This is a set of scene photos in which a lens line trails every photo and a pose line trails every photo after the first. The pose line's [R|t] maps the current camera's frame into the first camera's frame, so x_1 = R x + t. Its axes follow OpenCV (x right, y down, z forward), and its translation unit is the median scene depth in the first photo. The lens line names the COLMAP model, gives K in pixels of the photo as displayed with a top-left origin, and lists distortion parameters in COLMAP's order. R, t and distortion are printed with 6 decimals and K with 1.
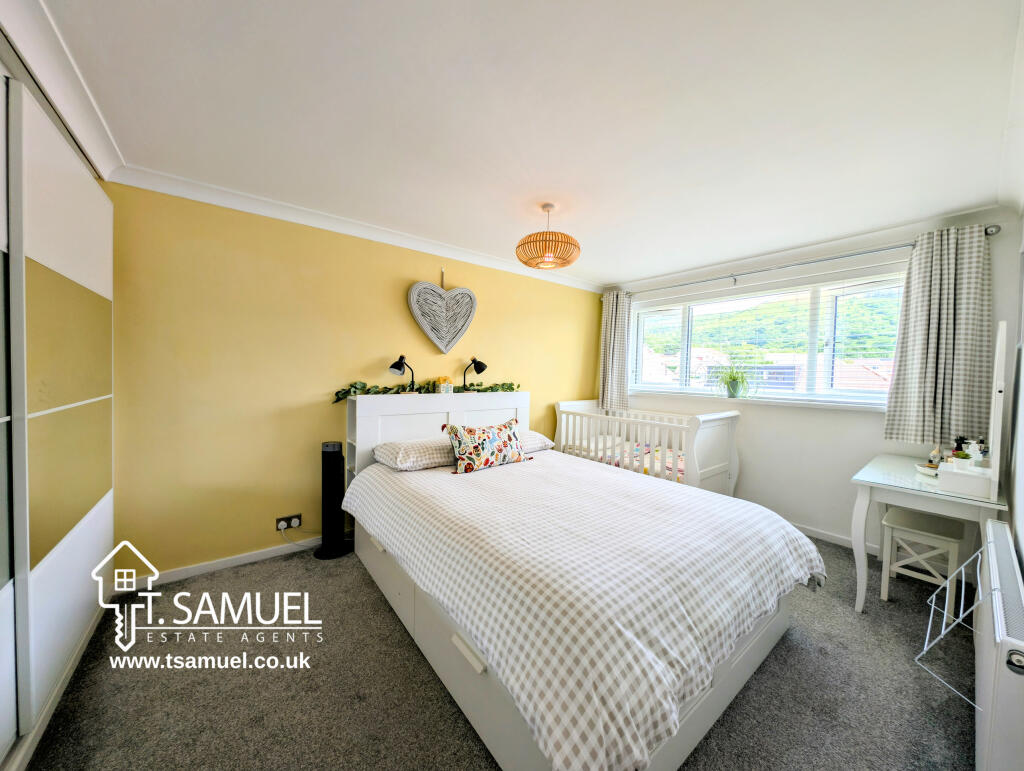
lens RADIAL K [[359.7, 0, 504.7], [0, 359.7, 382.4], [0, 0, 1]] dist [0.000443, -0.000033]
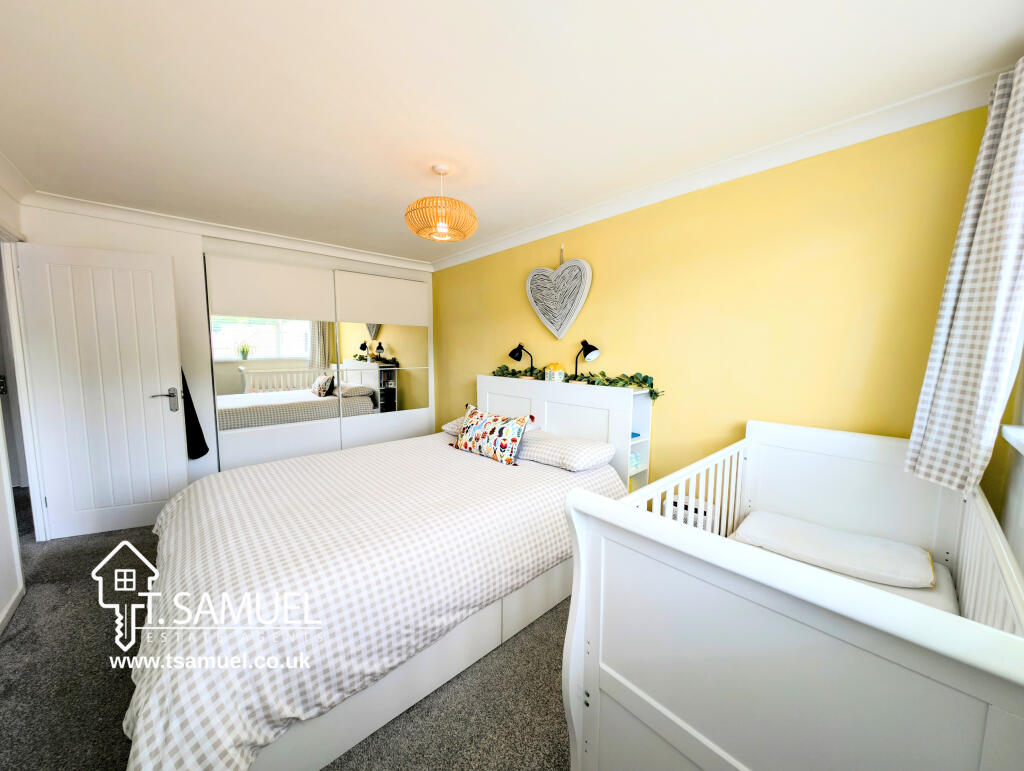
lens RADIAL K [[366.0, 0, 511.3], [0, 366.0, 384.9], [0, 0, 1]] dist [0.001645, -0.000222]
pose [[0.088046, 0.073200, -0.993423, 0.815372], [-0.033137, 0.996960, 0.070524, -0.024307], [0.995565, 0.026710, 0.090204, 0.846720]]
